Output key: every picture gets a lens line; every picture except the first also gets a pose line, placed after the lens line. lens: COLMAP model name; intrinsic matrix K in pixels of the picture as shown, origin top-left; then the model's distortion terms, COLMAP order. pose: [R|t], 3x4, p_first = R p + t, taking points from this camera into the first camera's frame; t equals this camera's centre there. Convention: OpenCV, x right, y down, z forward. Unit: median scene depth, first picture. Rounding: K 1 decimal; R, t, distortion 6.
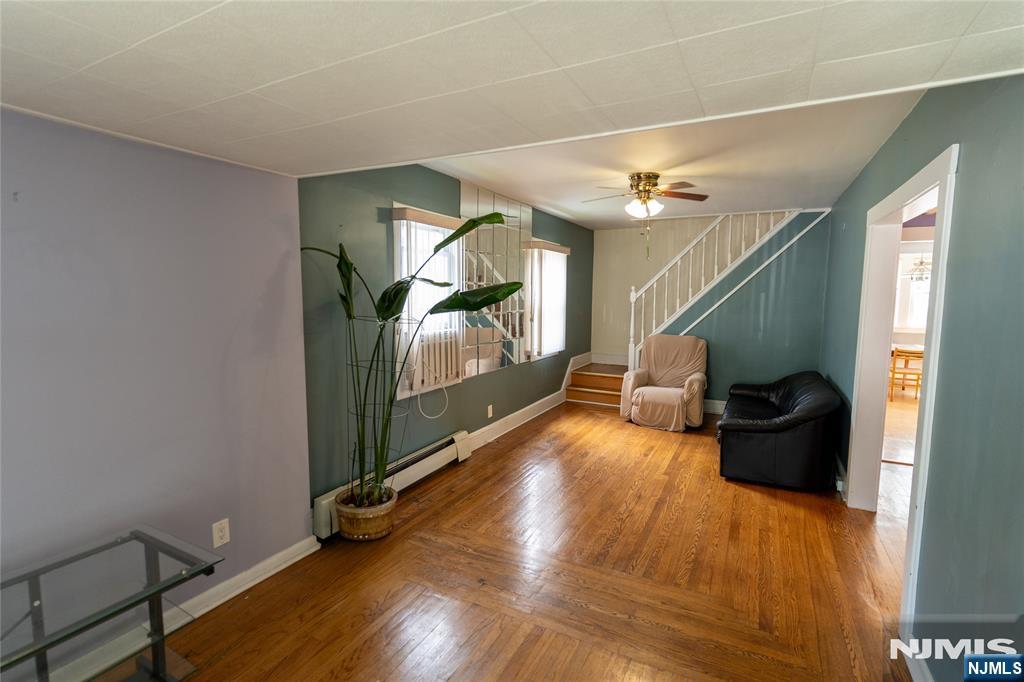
lens RADIAL K [[482.6, 0, 512.0], [0, 482.6, 341.0], [0, 0, 1]] dist [0.002523, 0.000777]
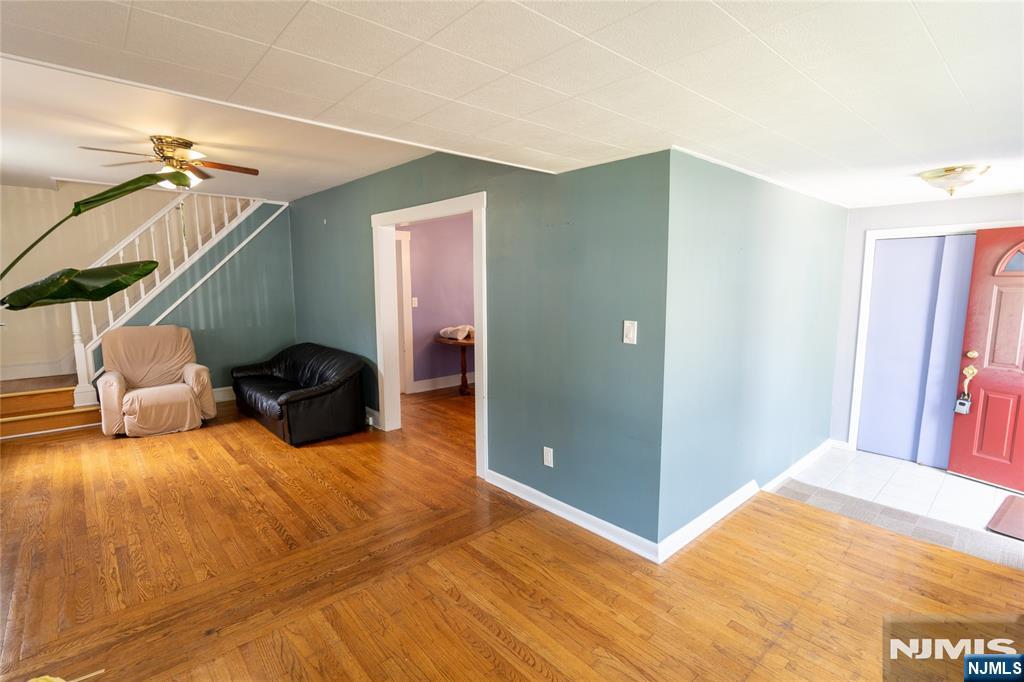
lens RADIAL K [[482.6, 0, 512.0], [0, 482.6, 341.0], [0, 0, 1]] dist [0.002523, 0.000777]
pose [[0.354151, -0.126401, 0.926607, -0.312532], [0.098507, 0.990354, 0.097447, -0.007970], [-0.929986, 0.056766, 0.363186, 0.113807]]
